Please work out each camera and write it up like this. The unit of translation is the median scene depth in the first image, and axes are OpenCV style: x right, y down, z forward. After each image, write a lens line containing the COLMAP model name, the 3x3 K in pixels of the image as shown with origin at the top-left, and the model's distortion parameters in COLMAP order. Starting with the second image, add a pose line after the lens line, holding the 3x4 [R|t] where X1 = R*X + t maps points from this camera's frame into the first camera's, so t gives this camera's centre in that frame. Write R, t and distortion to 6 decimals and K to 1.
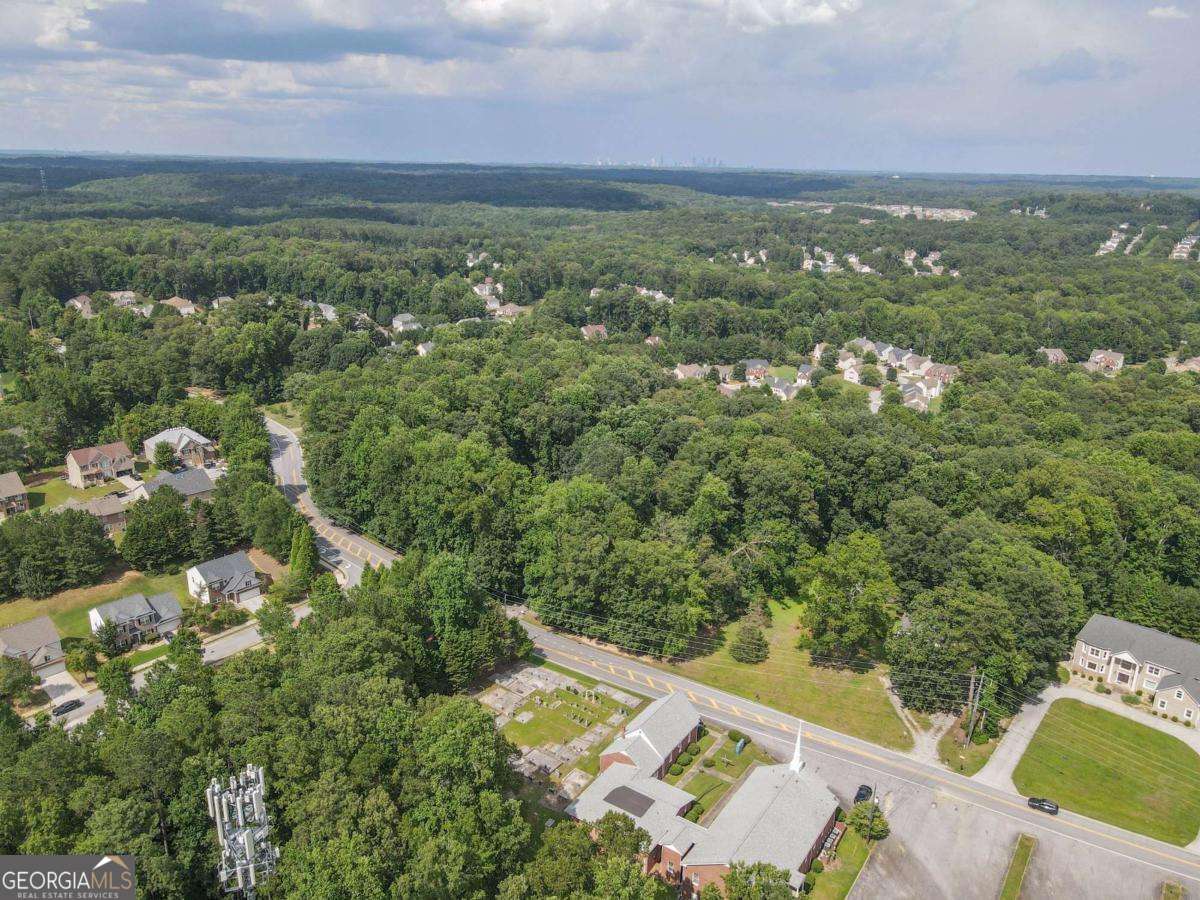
lens RADIAL K [[925.4, 0, 600.0], [0, 925.4, 450.0], [0, 0, 1]] dist [0.004062, 0.028666]
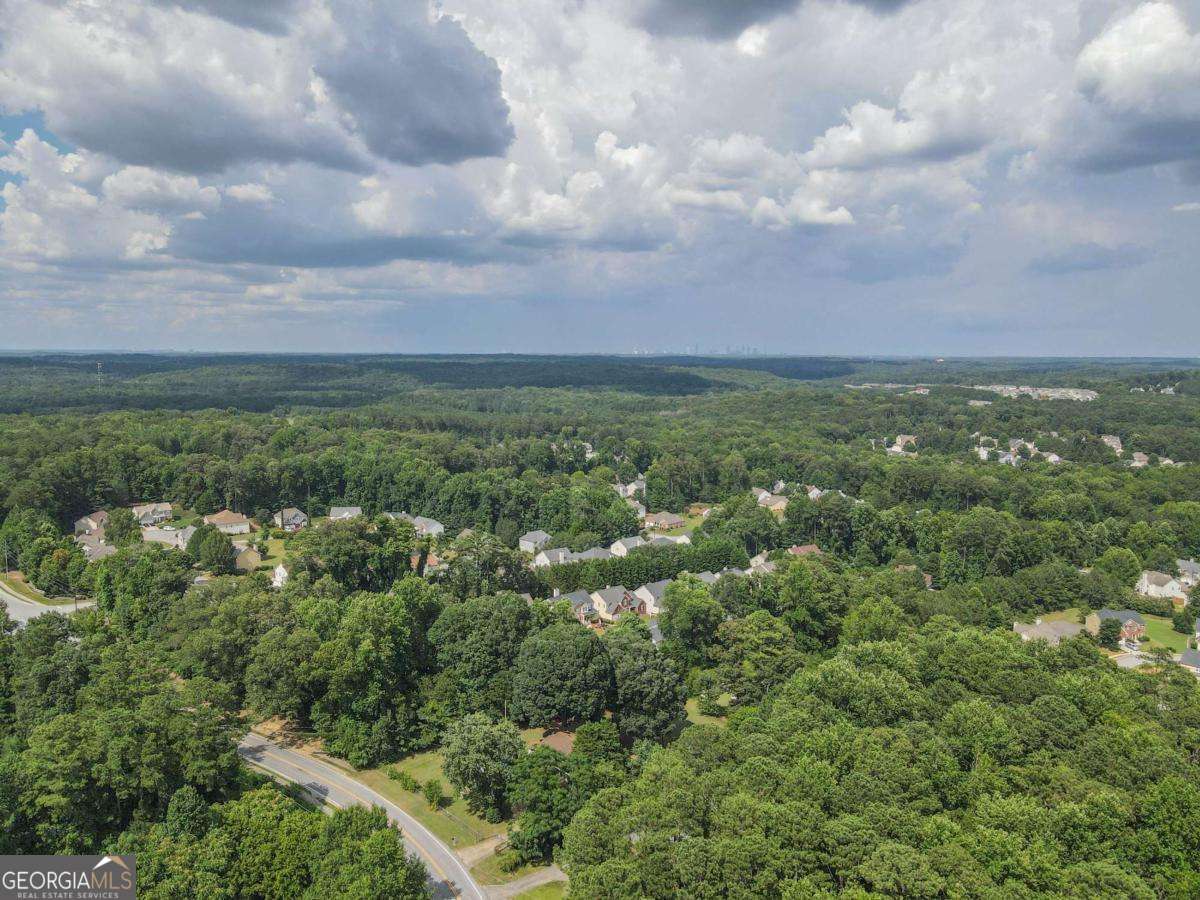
lens RADIAL K [[925.4, 0, 600.0], [0, 925.4, 450.0], [0, 0, 1]] dist [0.004062, 0.028666]
pose [[0.999221, -0.010354, -0.038081, -0.125594], [0.002741, 0.980843, -0.194779, -0.064502], [0.039368, 0.194523, 0.980108, 0.267454]]
